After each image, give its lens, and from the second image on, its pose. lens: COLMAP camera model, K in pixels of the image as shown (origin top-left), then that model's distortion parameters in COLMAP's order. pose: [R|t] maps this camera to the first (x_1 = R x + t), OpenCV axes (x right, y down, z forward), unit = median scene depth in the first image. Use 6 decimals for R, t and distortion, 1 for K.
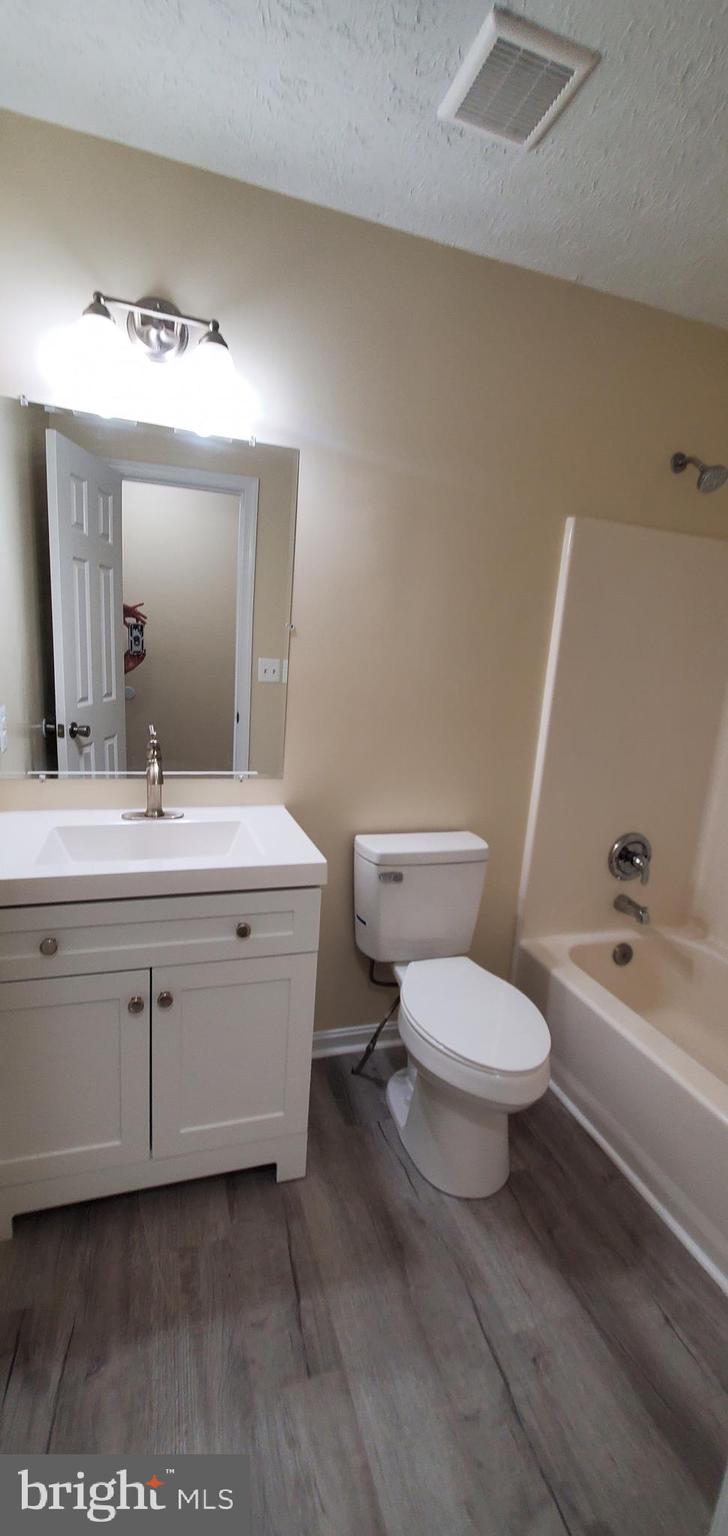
lens RADIAL K [[613.3, 0, 336.5], [0, 613.3, 756.0], [0, 0, 1]] dist [0.000348, -0.000481]
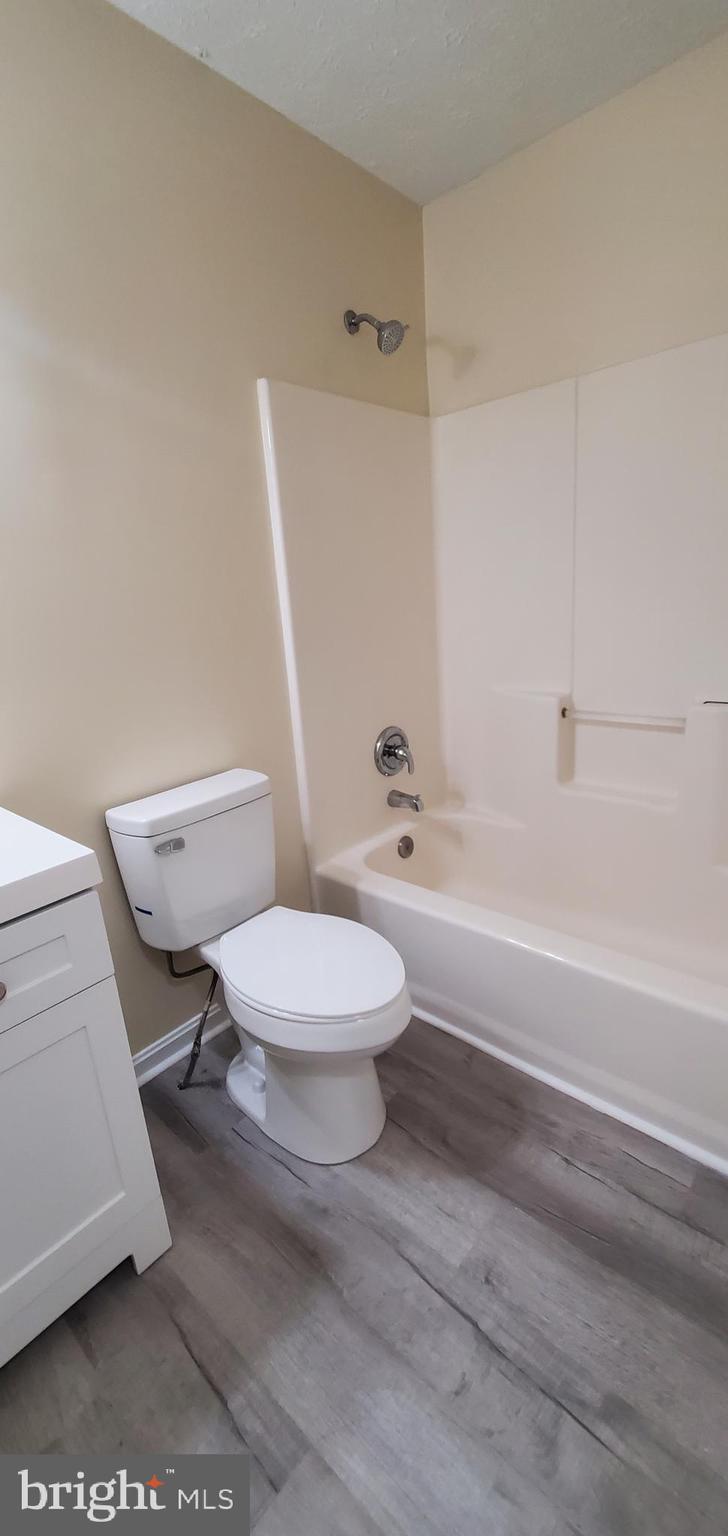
lens RADIAL K [[613.3, 0, 341.9], [0, 613.3, 766.7], [0, 0, 1]] dist [0.000348, -0.000481]
pose [[0.848677, -0.262569, 0.459135, -0.058878], [0.218565, 0.964591, 0.147627, 0.030186], [-0.481640, -0.024937, 0.876014, 0.206338]]
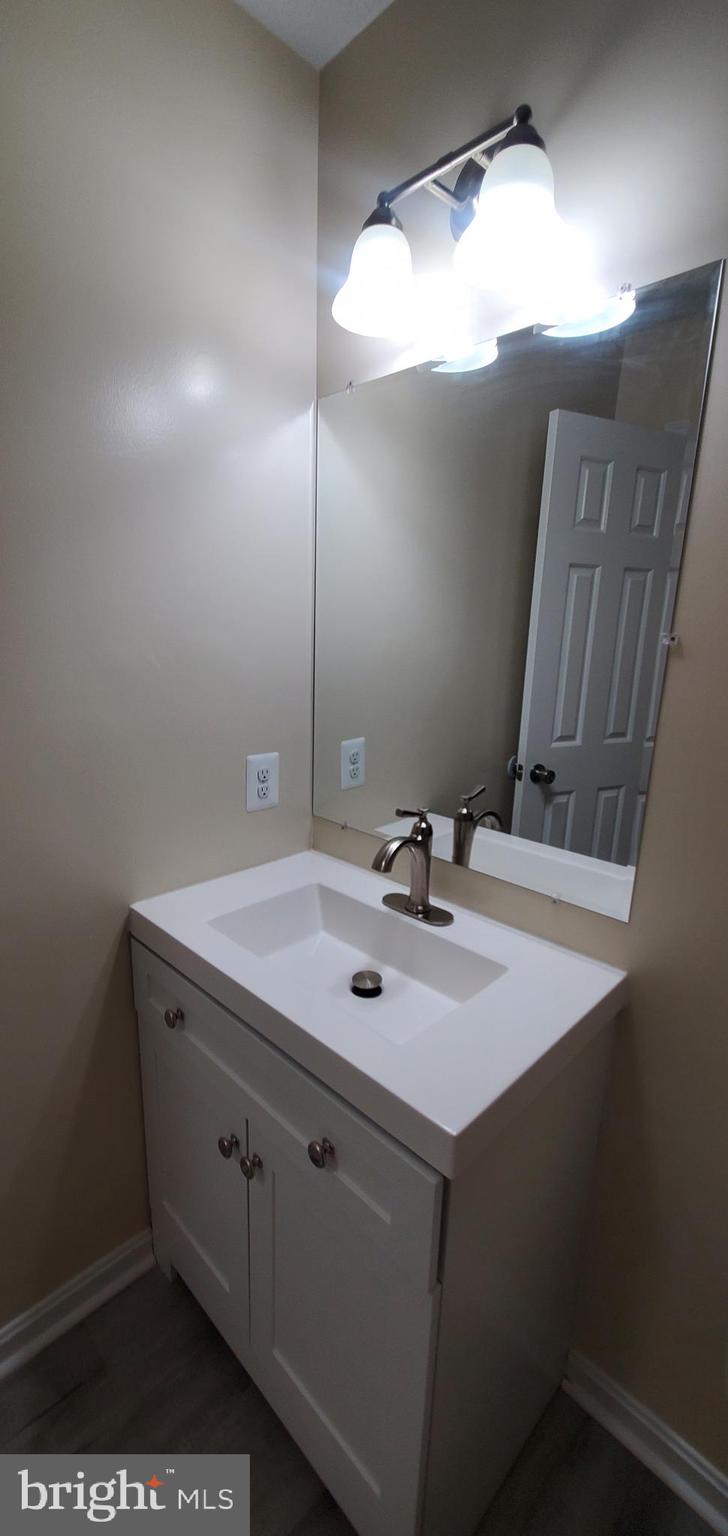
lens RADIAL K [[613.3, 0, 361.5], [0, 613.3, 771.5], [0, 0, 1]] dist [0.000348, -0.000481]
pose [[0.462051, 0.140472, -0.875658, 0.270505], [-0.146381, 0.985913, 0.080919, -0.111333], [0.874689, 0.090790, 0.476104, 0.565431]]
